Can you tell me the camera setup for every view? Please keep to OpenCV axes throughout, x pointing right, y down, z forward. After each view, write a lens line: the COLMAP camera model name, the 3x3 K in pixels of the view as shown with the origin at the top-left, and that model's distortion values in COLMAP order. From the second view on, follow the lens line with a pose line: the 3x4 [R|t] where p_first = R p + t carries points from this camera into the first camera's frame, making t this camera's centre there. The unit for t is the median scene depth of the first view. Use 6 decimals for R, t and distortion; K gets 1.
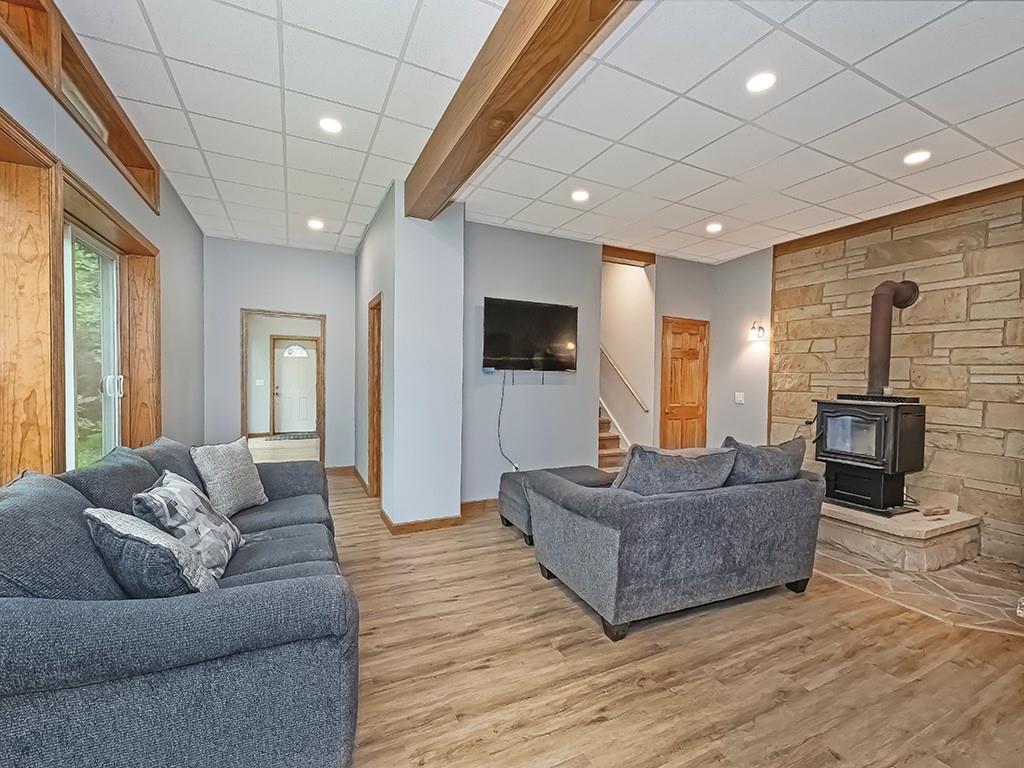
lens RADIAL K [[442.8, 0, 513.7], [0, 442.8, 385.5], [0, 0, 1]] dist [0.003432, -0.002208]
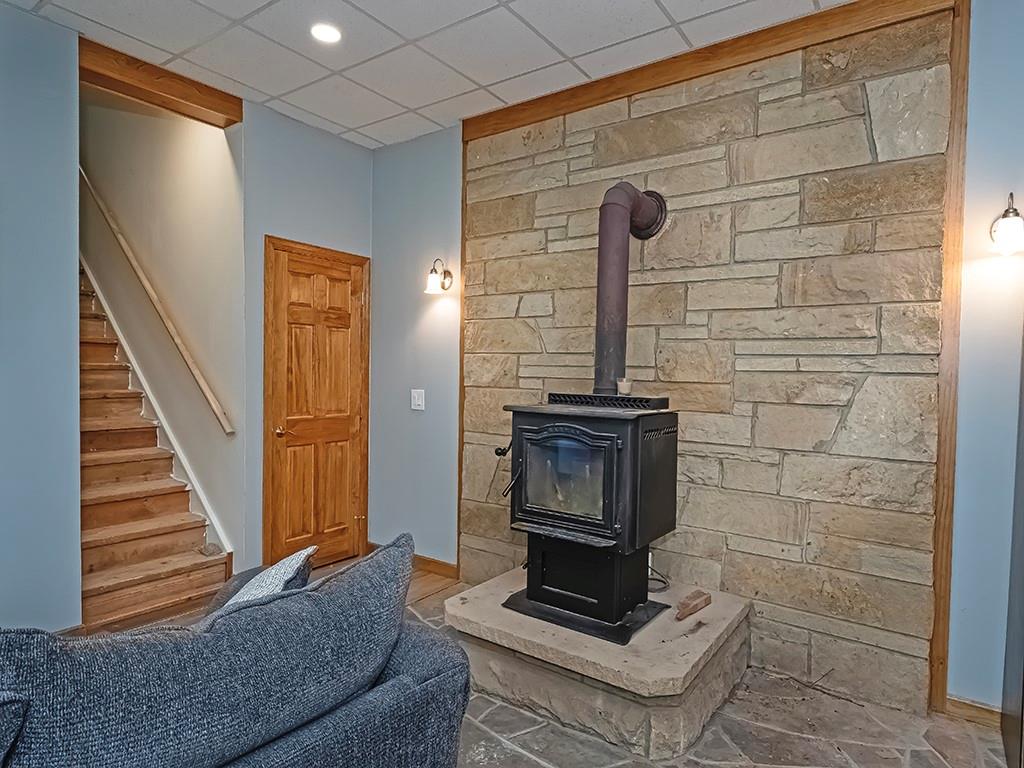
lens RADIAL K [[585.9, 0, 516.0], [0, 585.9, 382.1], [0, 0, 1]] dist [0.002082, -0.002754]
pose [[0.879100, -0.017838, 0.476303, 0.379704], [0.011065, 0.999794, 0.017022, -0.006437], [-0.476508, -0.009694, 0.879117, 0.426294]]
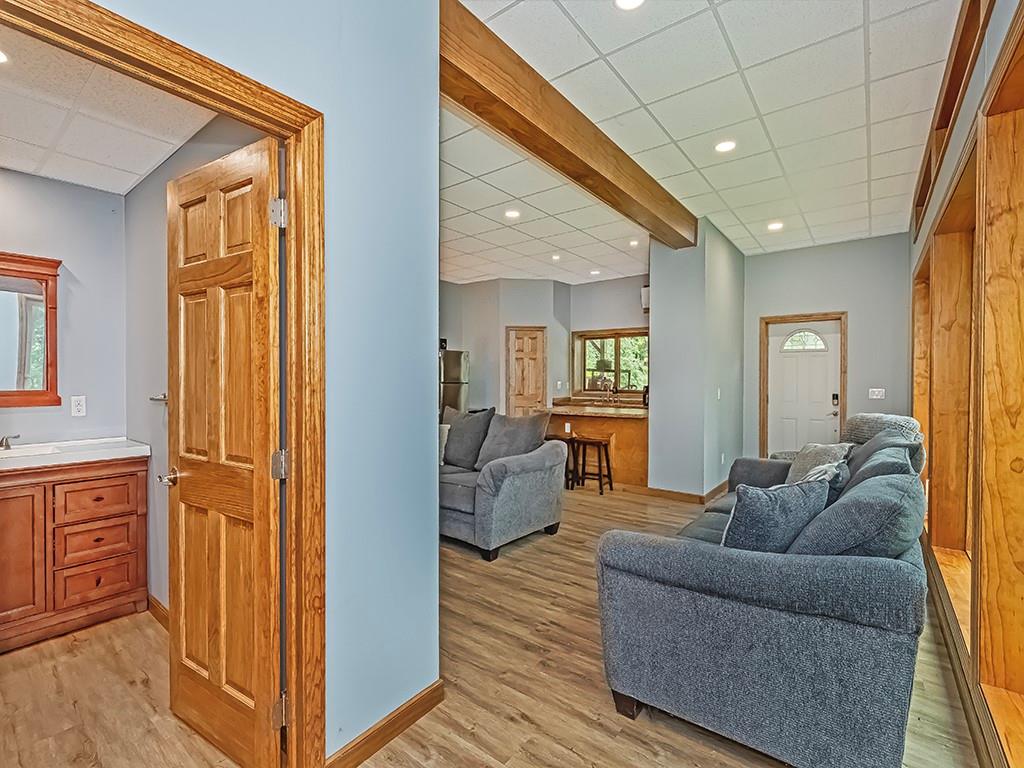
lens RADIAL K [[442.8, 0, 522.2], [0, 442.8, 382.2], [0, 0, 1]] dist [0.003432, -0.002208]
pose [[-0.425160, -0.030445, 0.904606, -0.692072], [0.012107, 0.999153, 0.039317, -0.029979], [-0.905037, 0.027668, -0.424431, 1.039955]]
